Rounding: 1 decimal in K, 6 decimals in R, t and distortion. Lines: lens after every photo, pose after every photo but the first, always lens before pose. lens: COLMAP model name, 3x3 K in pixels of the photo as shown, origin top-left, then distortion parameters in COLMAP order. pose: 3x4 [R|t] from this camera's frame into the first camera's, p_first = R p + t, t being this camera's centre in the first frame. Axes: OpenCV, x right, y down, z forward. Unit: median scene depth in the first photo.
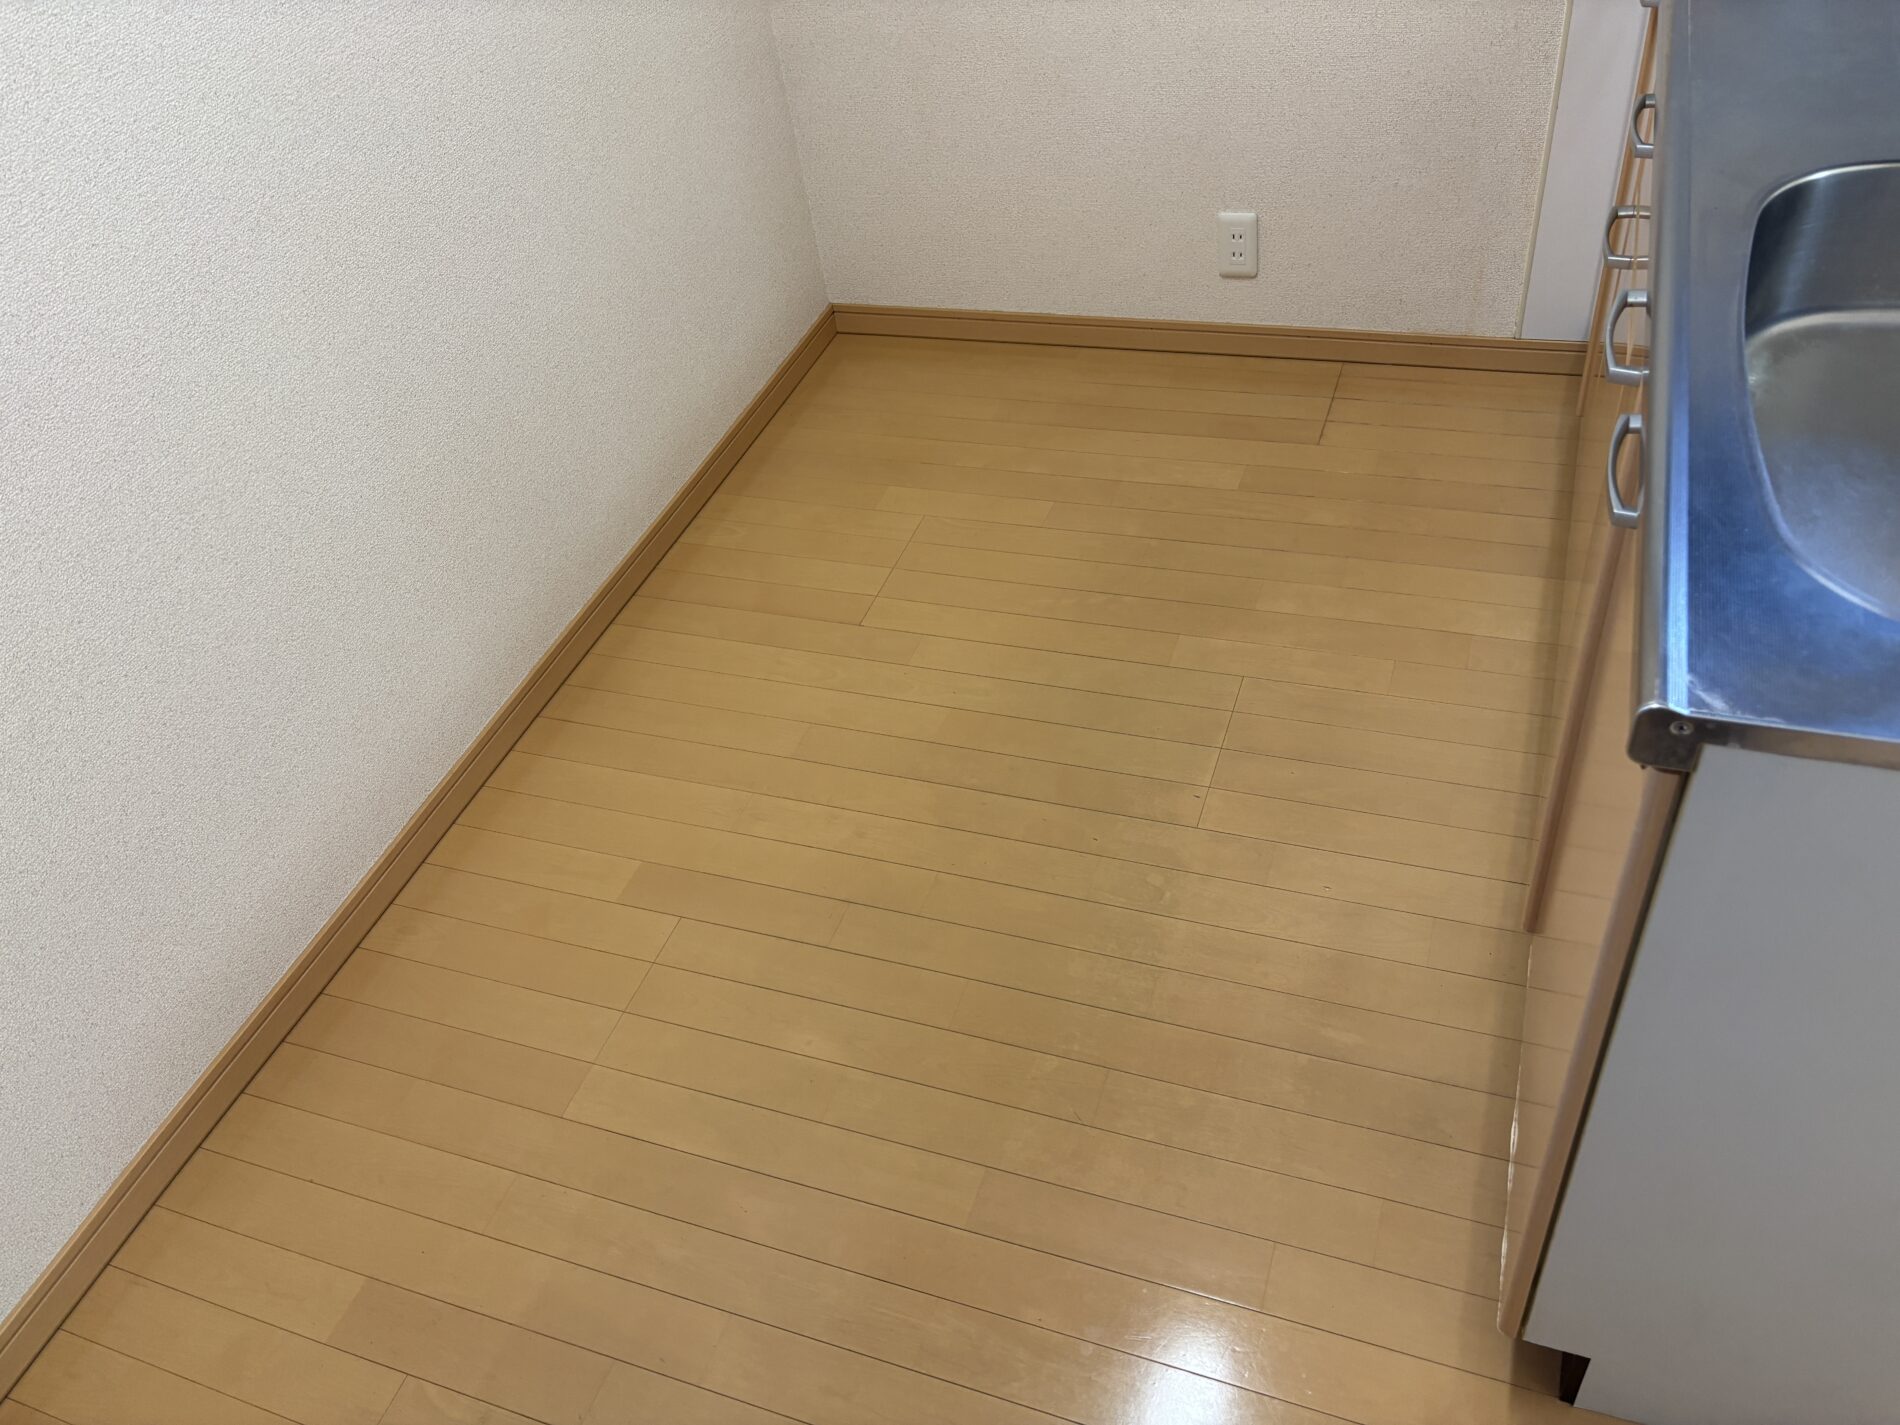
lens RADIAL K [[1455.6, 0, 950.0], [0, 1455.6, 712.5], [0, 0, 1]] dist [0.074488, -0.109908]
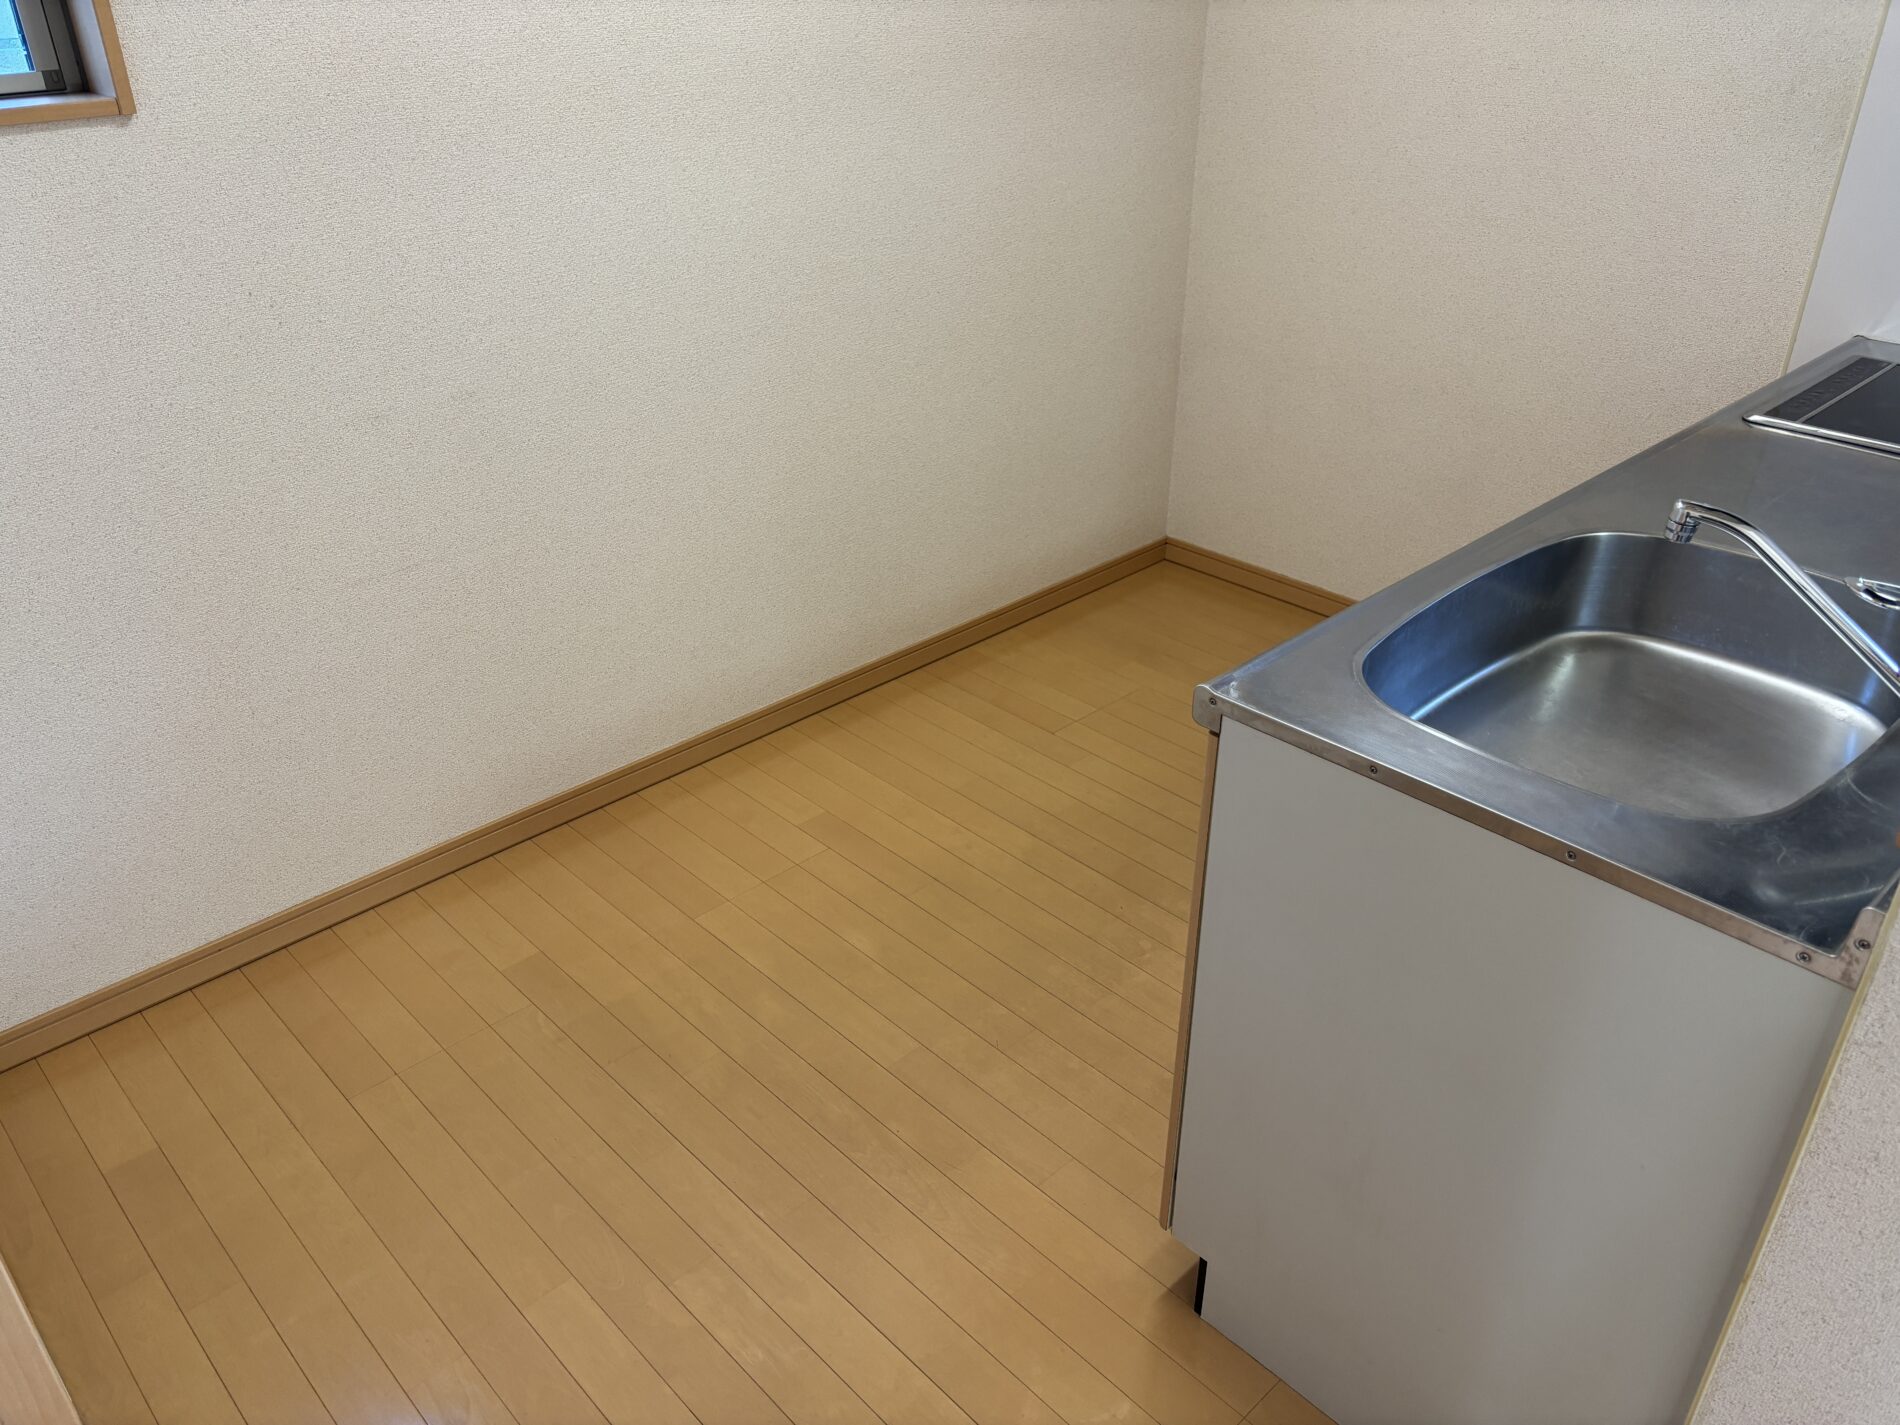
lens RADIAL K [[1455.6, 0, 950.0], [0, 1455.6, 712.5], [0, 0, 1]] dist [0.074488, -0.109908]
pose [[0.888636, 0.328655, -0.319864, 0.359649], [-0.385146, 0.913446, -0.131451, 0.175325], [0.248976, 0.240007, 0.938300, -0.355437]]
